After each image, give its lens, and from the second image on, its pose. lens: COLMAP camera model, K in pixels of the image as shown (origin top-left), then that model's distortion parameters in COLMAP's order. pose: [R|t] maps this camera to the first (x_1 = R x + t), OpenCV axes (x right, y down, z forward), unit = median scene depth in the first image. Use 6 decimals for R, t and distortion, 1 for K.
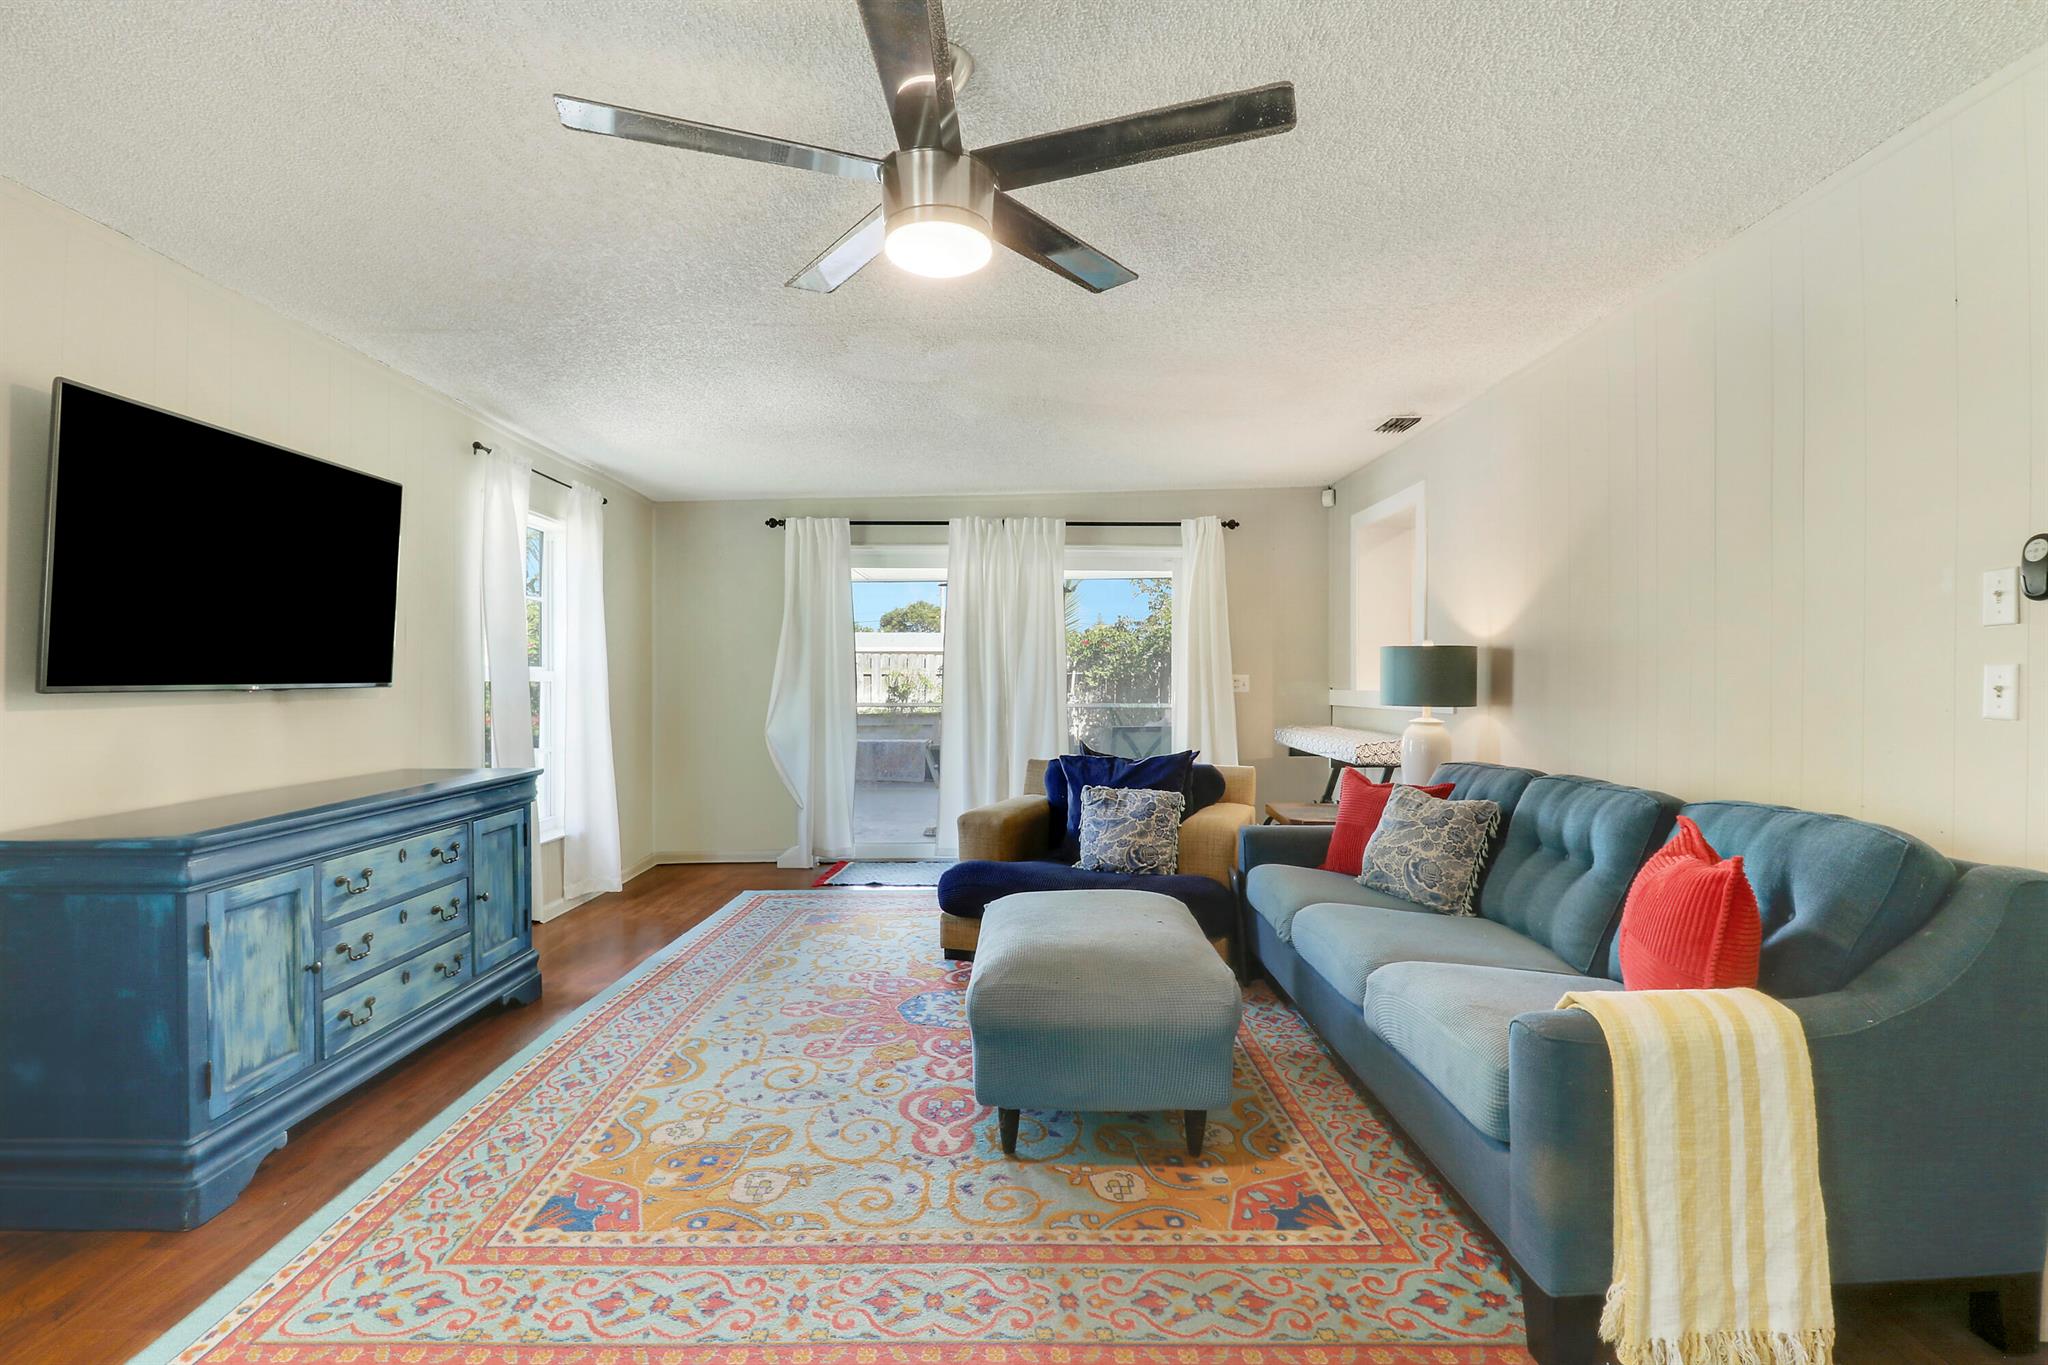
lens RADIAL K [[960.1, 0, 1032.1], [0, 960.1, 677.8], [0, 0, 1]] dist [0.013321, -0.016275]
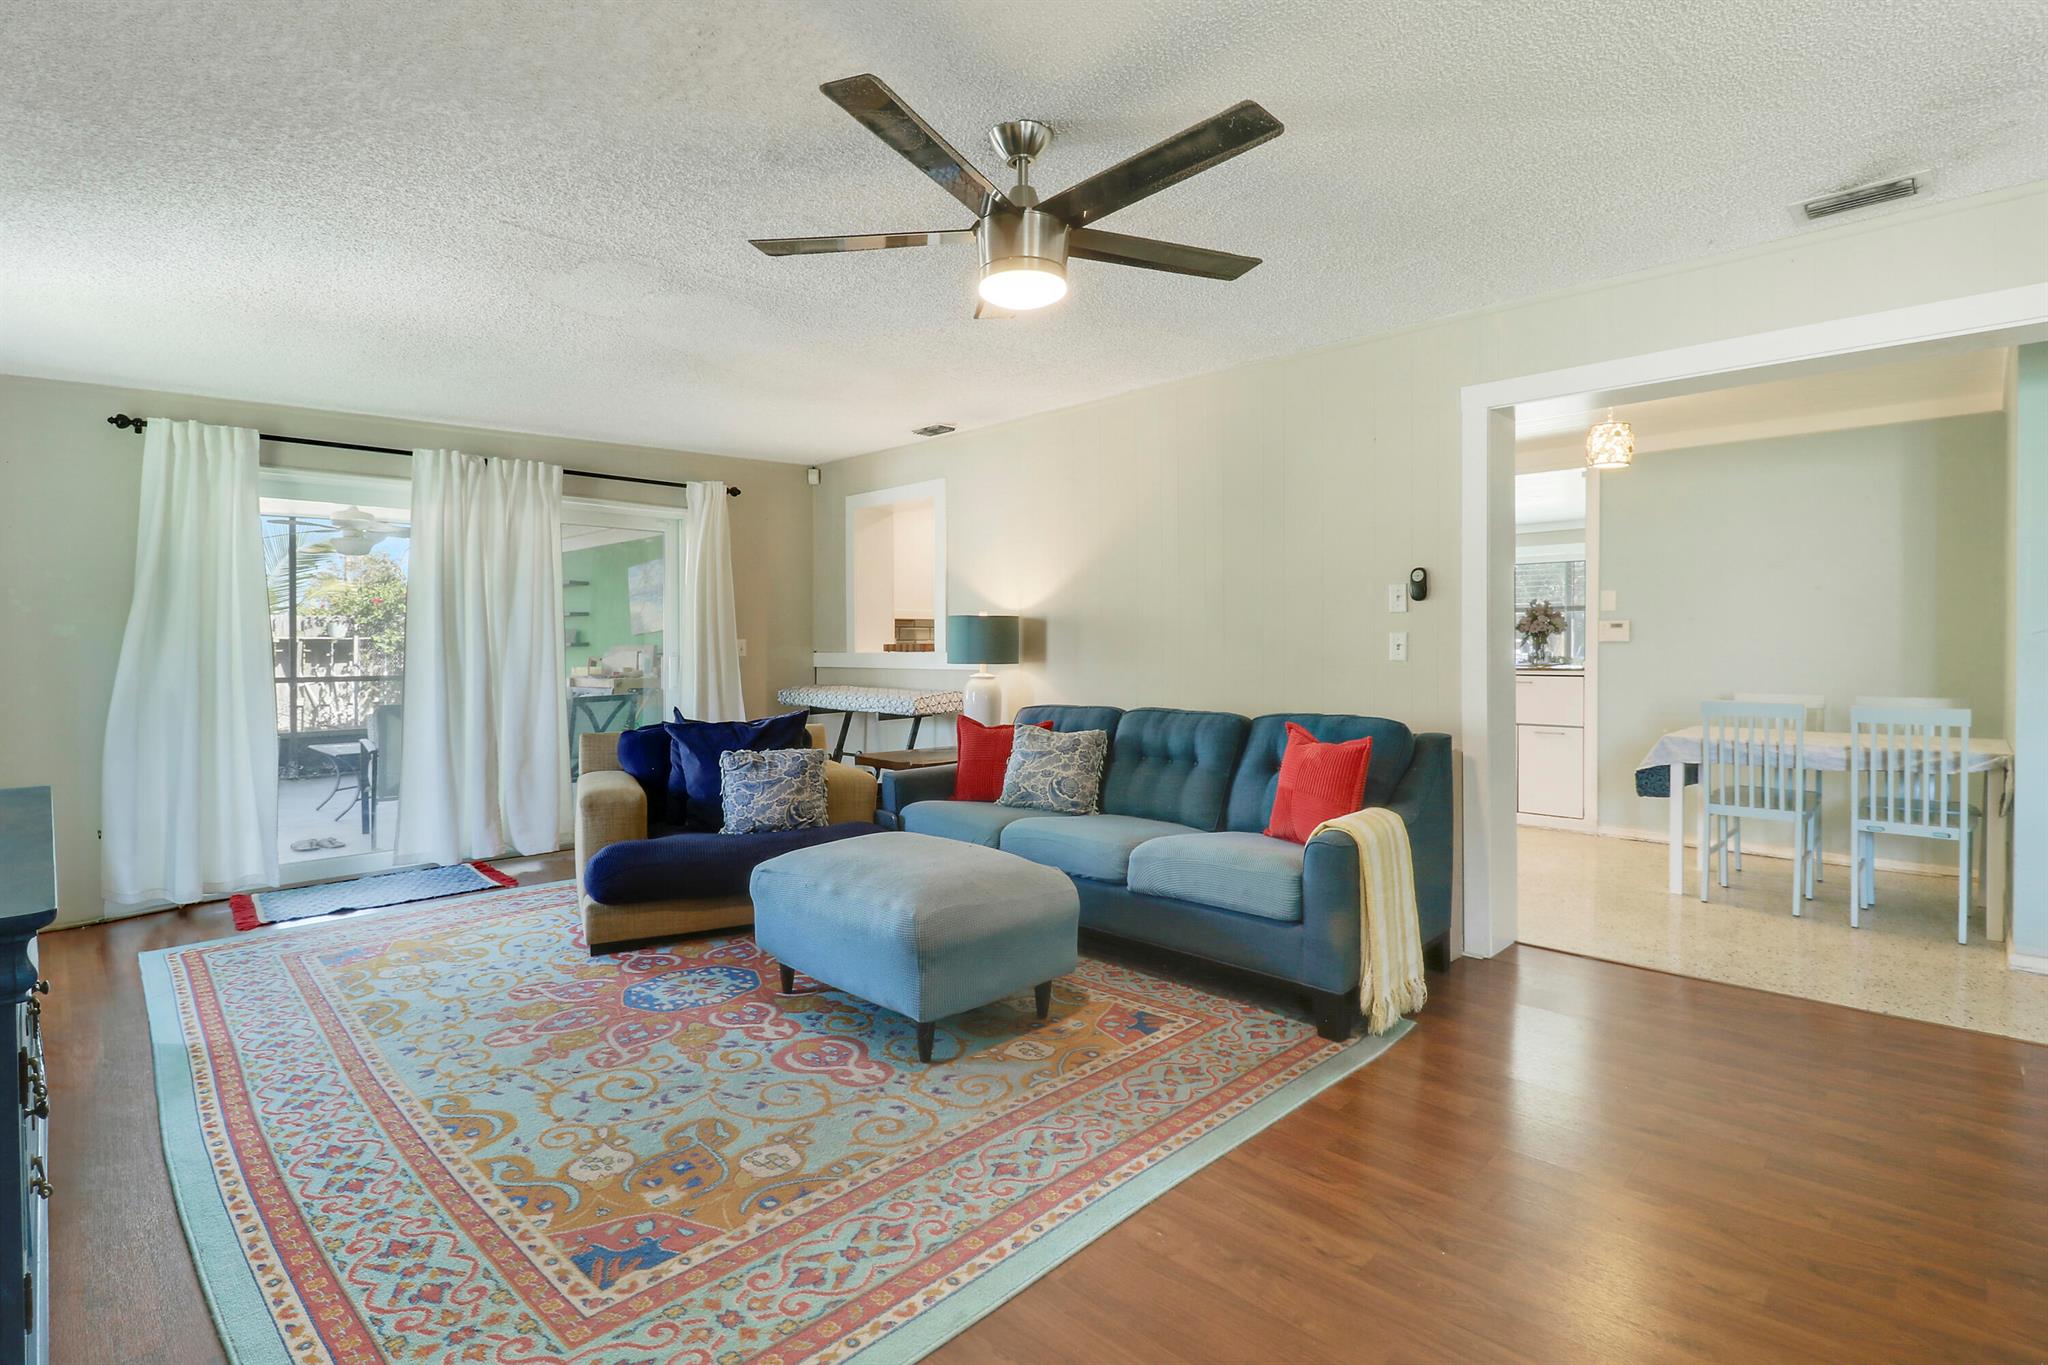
lens RADIAL K [[991.0, 0, 1029.5], [0, 991.0, 640.0], [0, 0, 1]] dist [0.014205, -0.018862]
pose [[0.702075, -0.003138, 0.712096, -0.615627], [0.004984, 0.999987, -0.000507, -0.000921], [-0.712085, 0.003904, 0.702082, 0.073571]]
